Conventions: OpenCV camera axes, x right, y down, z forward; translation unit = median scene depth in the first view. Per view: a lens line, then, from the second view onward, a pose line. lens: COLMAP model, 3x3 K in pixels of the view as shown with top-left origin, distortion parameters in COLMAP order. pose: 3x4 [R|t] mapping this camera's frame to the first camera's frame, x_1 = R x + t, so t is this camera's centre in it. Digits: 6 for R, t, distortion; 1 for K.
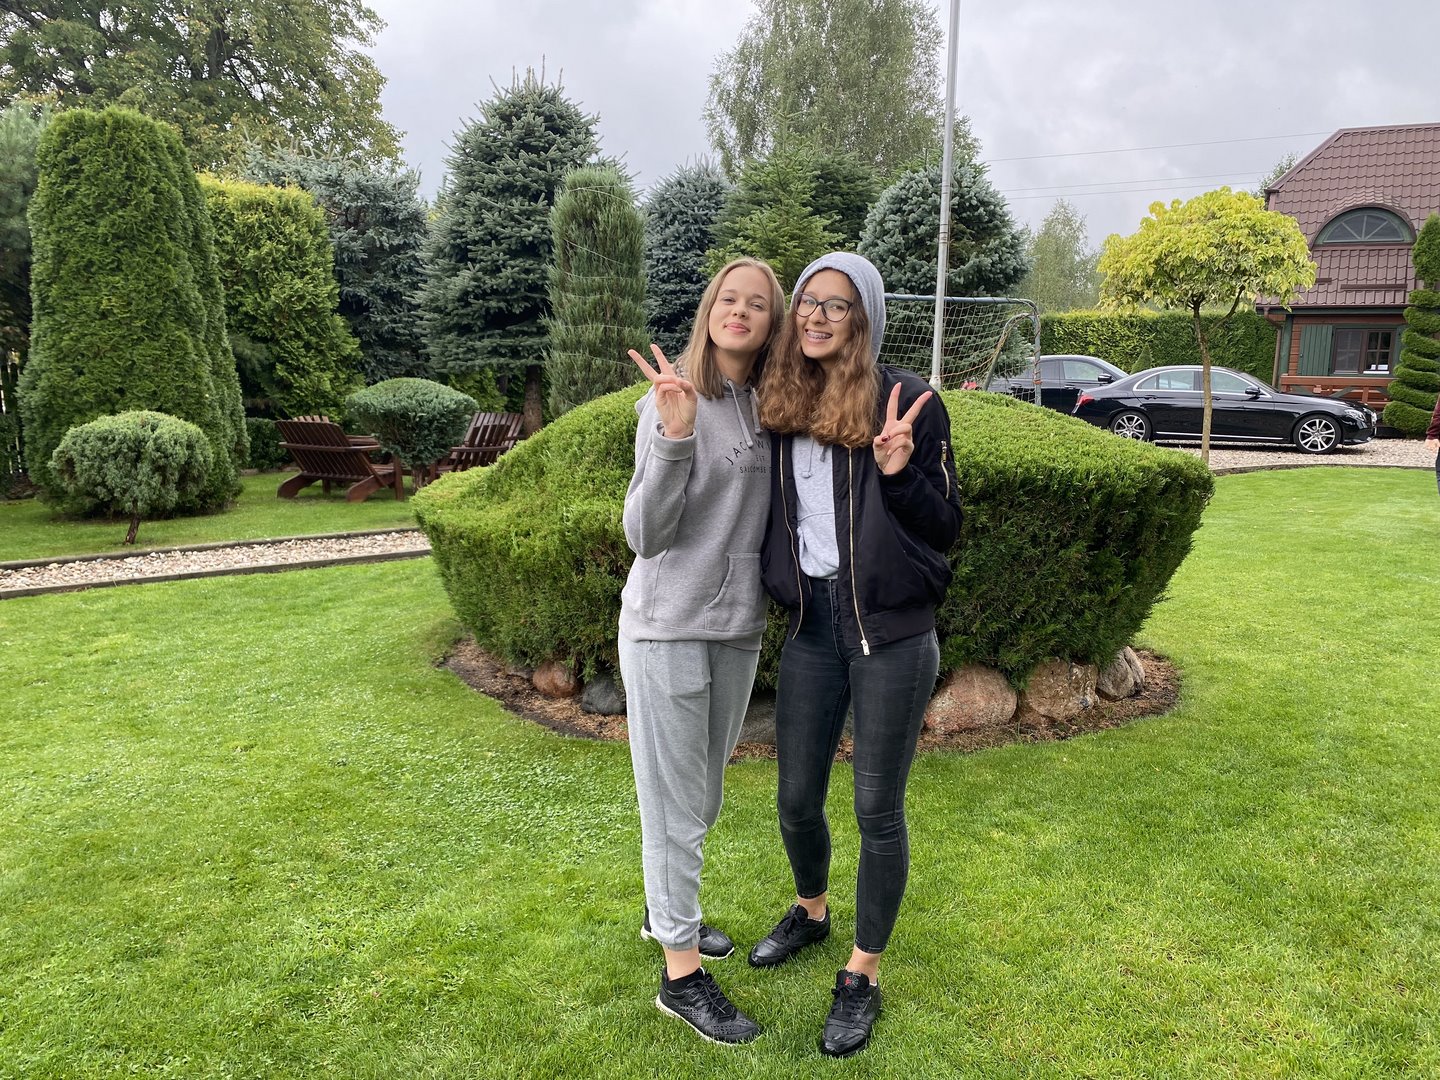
lens RADIAL K [[1074.1, 0, 719.6], [0, 1074.1, 557.5], [0, 0, 1]] dist [0.011449, 0.000960]
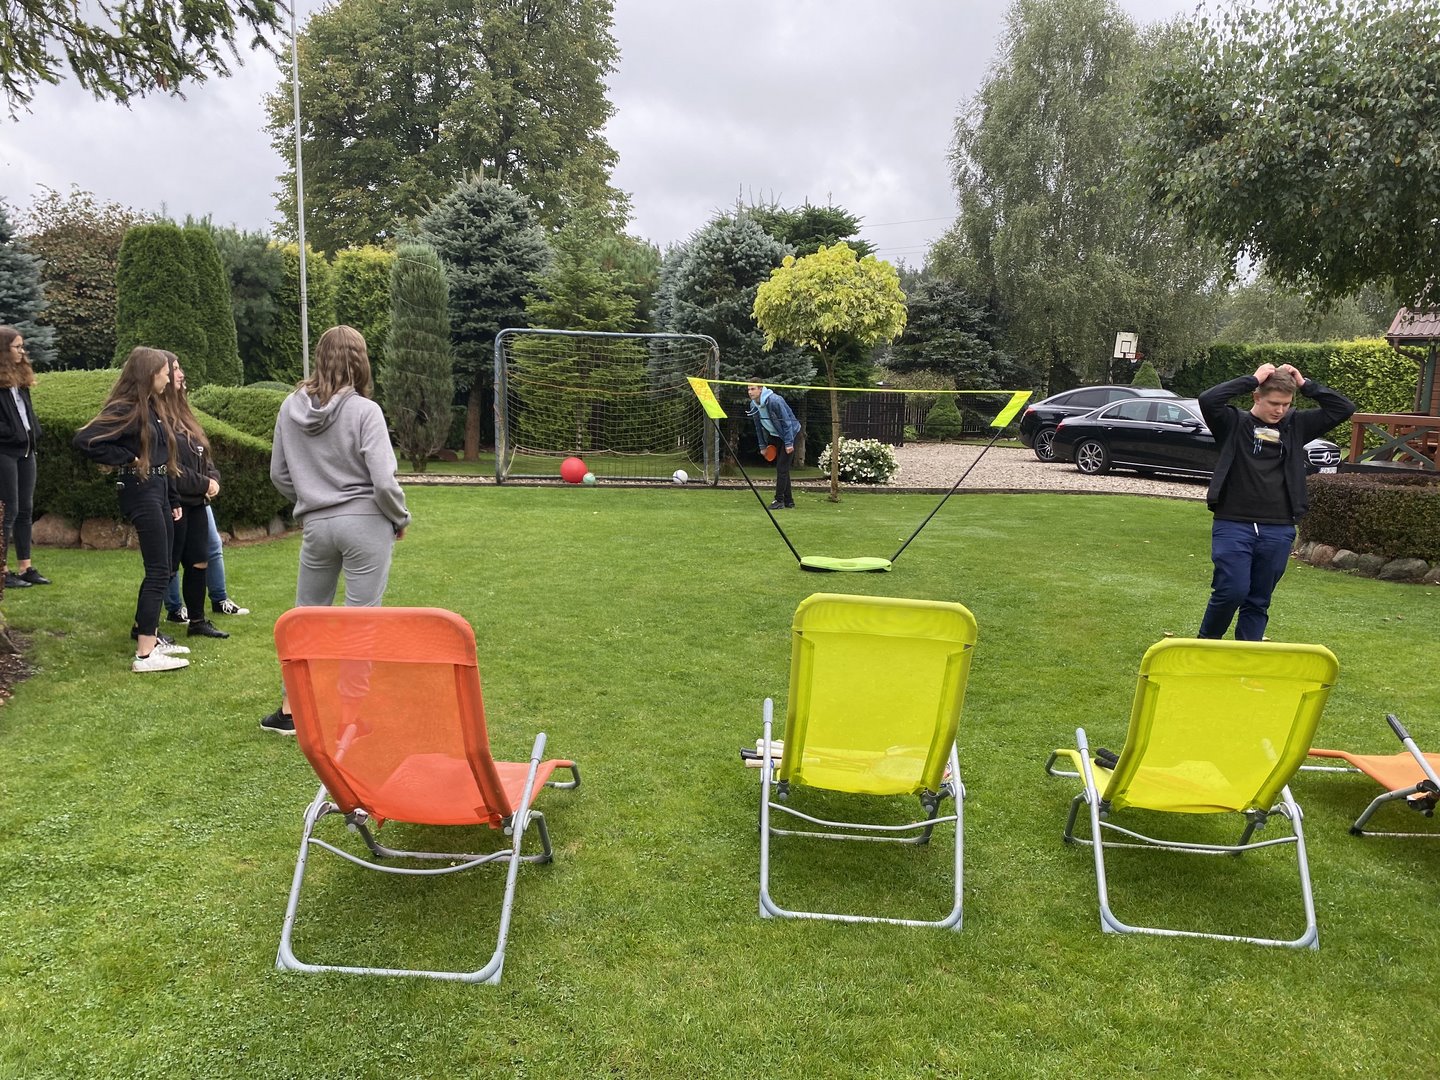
lens RADIAL K [[1074.1, 0, 719.6], [0, 1074.1, 557.5], [0, 0, 1]] dist [0.011449, 0.000960]
pose [[0.893799, 0.095088, -0.438270, 0.663706], [-0.104351, 0.994536, 0.002965, 0.012405], [0.436158, 0.043084, 0.898838, -0.091020]]
